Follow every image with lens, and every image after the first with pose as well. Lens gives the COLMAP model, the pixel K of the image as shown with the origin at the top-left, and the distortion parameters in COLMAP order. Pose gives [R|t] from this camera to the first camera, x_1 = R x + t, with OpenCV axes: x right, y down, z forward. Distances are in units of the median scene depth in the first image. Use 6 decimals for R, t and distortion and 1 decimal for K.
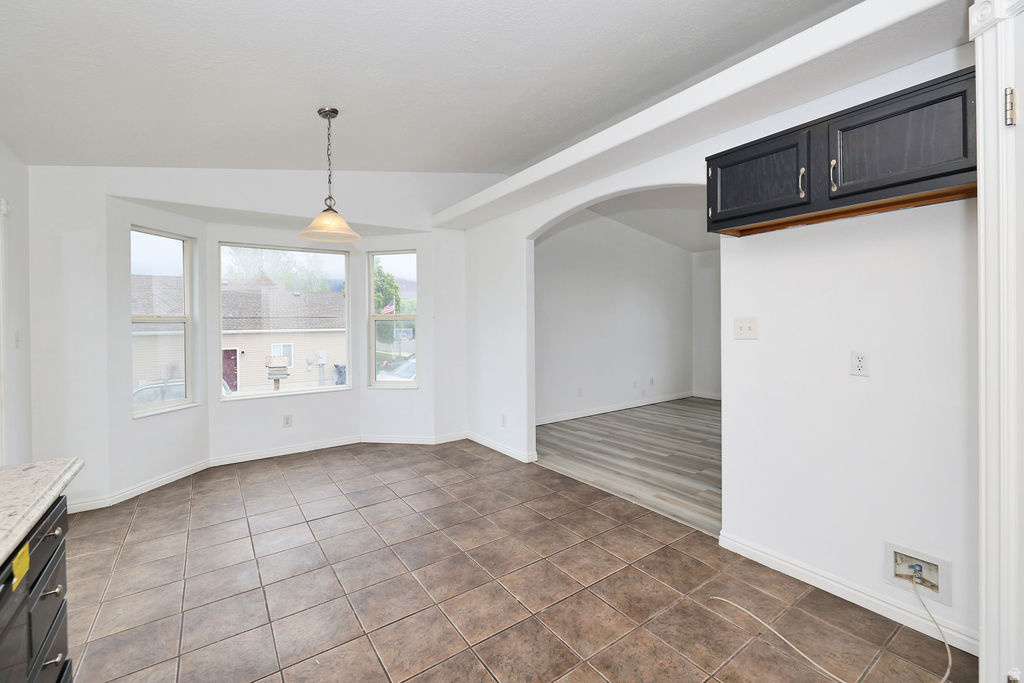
lens RADIAL K [[429.9, 0, 511.0], [0, 429.9, 329.7], [0, 0, 1]] dist [0.001274, 0.000010]
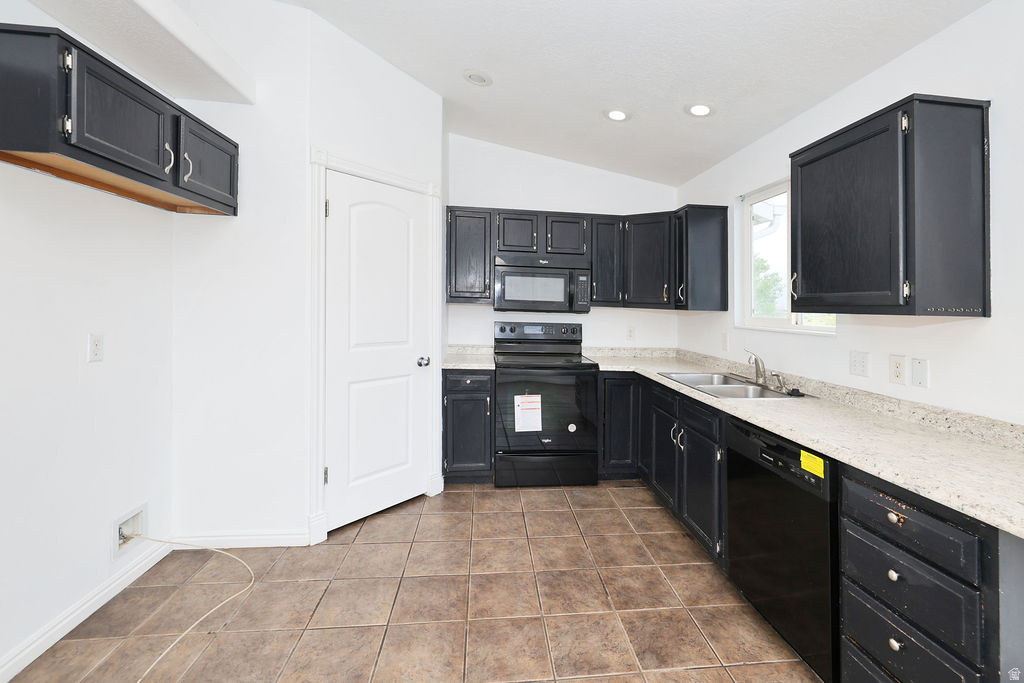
lens RADIAL K [[439.9, 0, 539.6], [0, 439.9, 303.2], [0, 0, 1]] dist [0.000595, 0.000185]
pose [[-0.886680, -0.004410, 0.462363, -0.267580], [-0.003088, 0.999989, 0.003618, -0.013887], [-0.462374, 0.001780, -0.886683, 0.793938]]
